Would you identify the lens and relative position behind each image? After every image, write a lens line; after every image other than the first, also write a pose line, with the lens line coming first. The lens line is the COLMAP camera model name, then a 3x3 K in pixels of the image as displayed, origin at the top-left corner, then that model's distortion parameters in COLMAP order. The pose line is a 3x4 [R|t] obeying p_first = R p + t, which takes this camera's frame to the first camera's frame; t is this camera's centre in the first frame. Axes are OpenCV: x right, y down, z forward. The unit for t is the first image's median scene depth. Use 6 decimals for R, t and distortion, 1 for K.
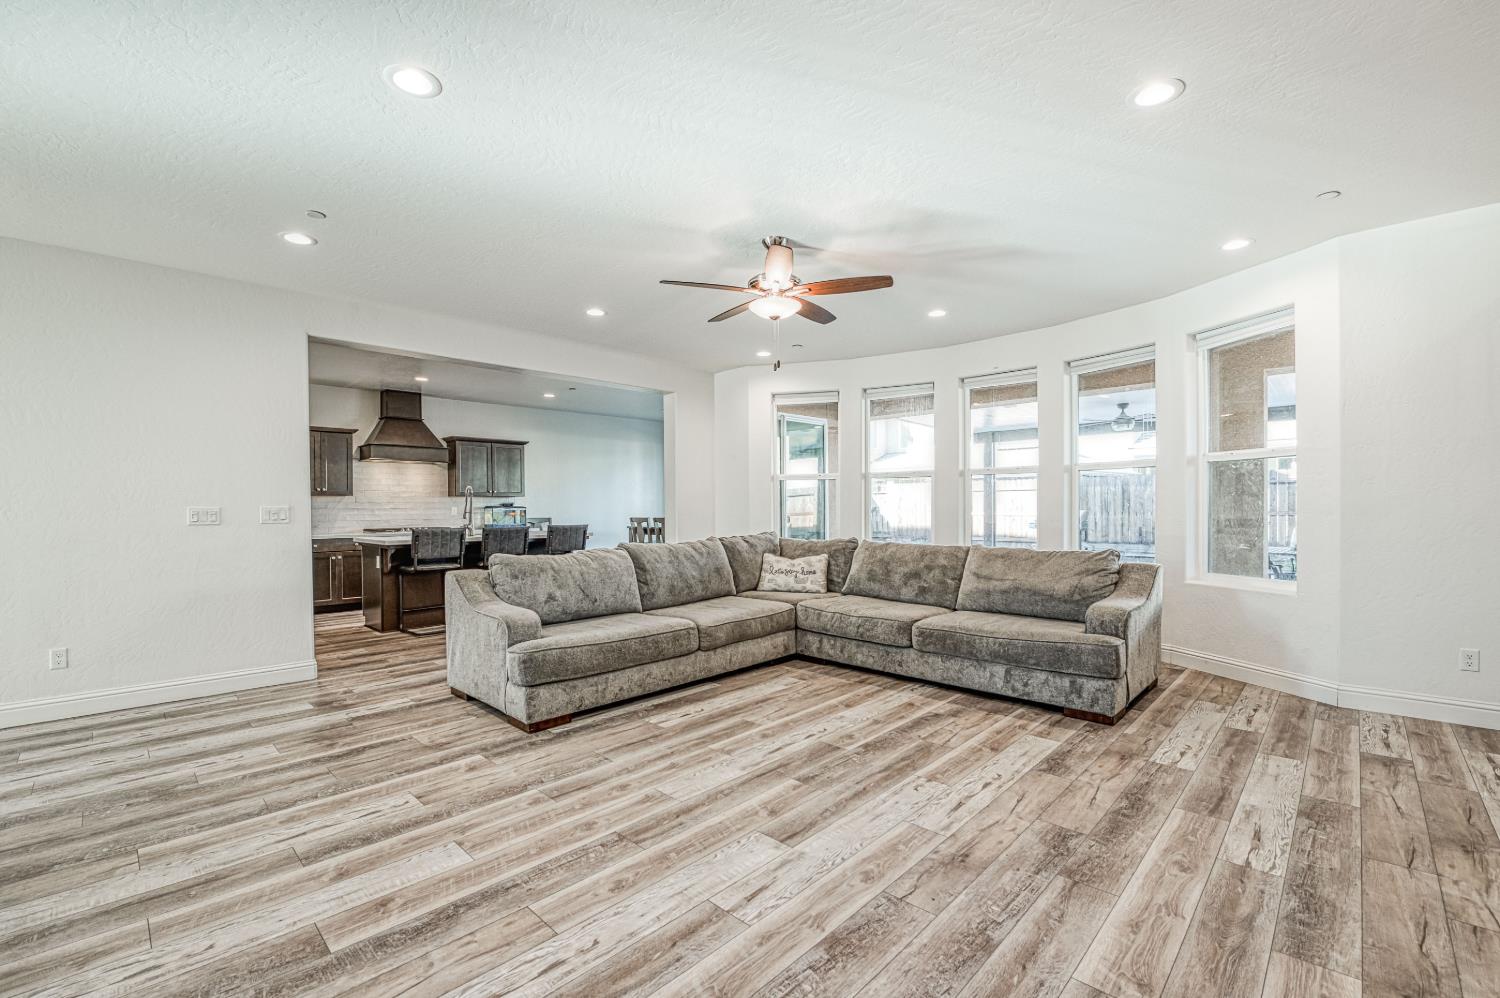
lens RADIAL K [[632.8, 0, 724.2], [0, 632.8, 506.8], [0, 0, 1]] dist [-0.022862, -0.002177]
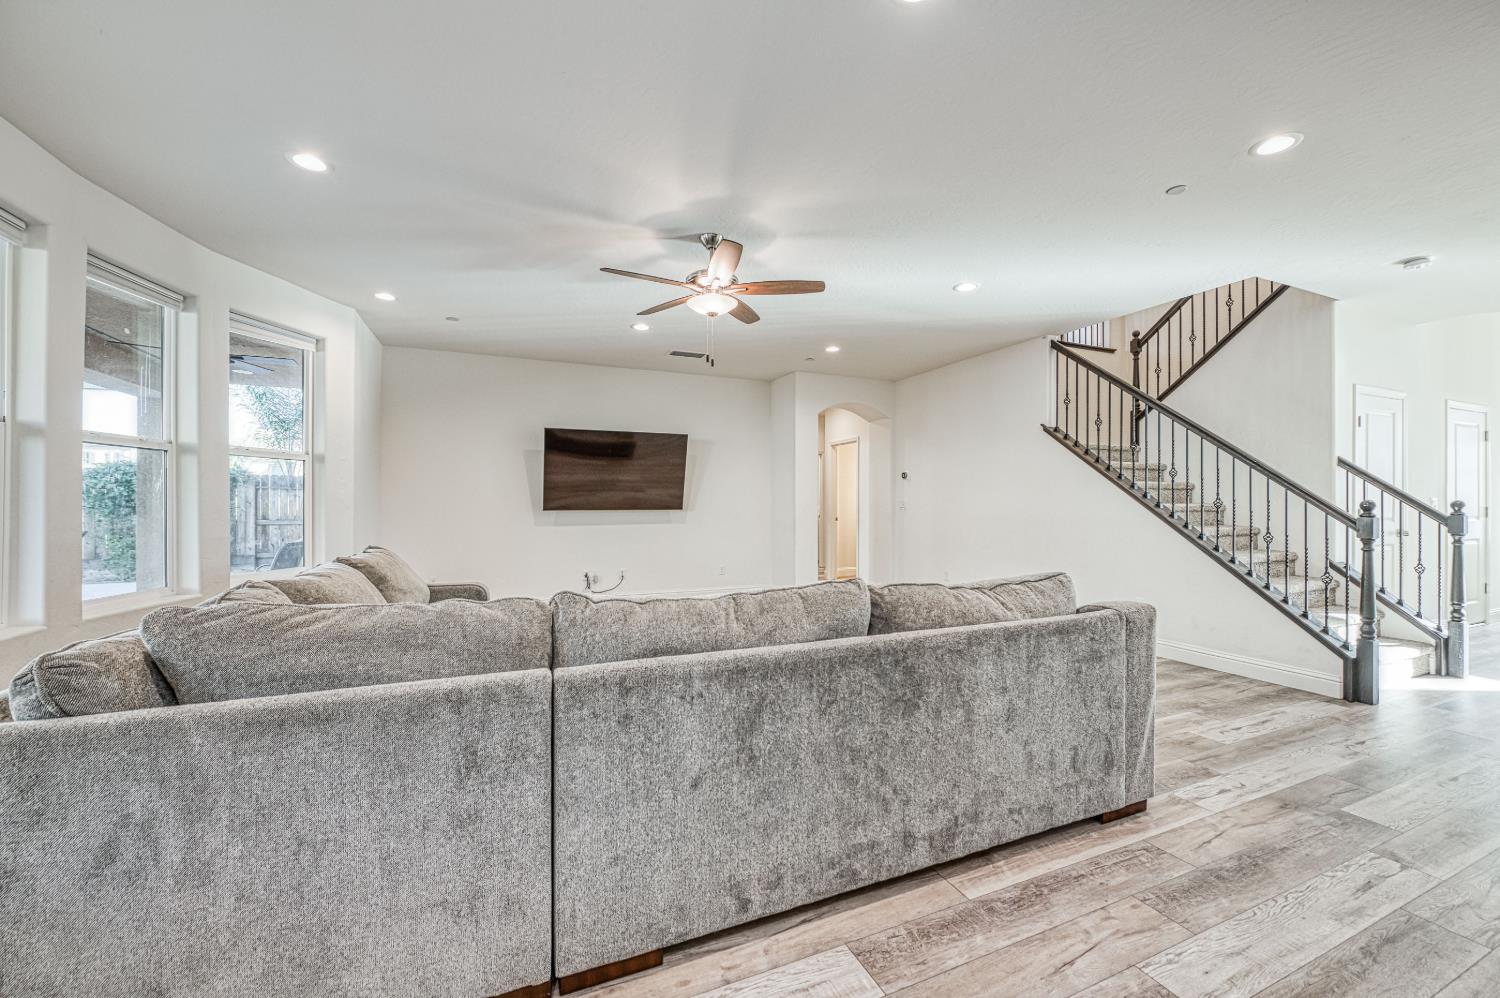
lens RADIAL K [[601.1, 0, 756.0], [0, 601.1, 501.3], [0, 0, 1]] dist [0.000311, 0.000073]
pose [[-0.937930, 0.003537, 0.346806, -0.398529], [0.003152, 0.999994, -0.001672, -0.002282], [-0.346810, -0.000475, -0.937935, 2.363380]]
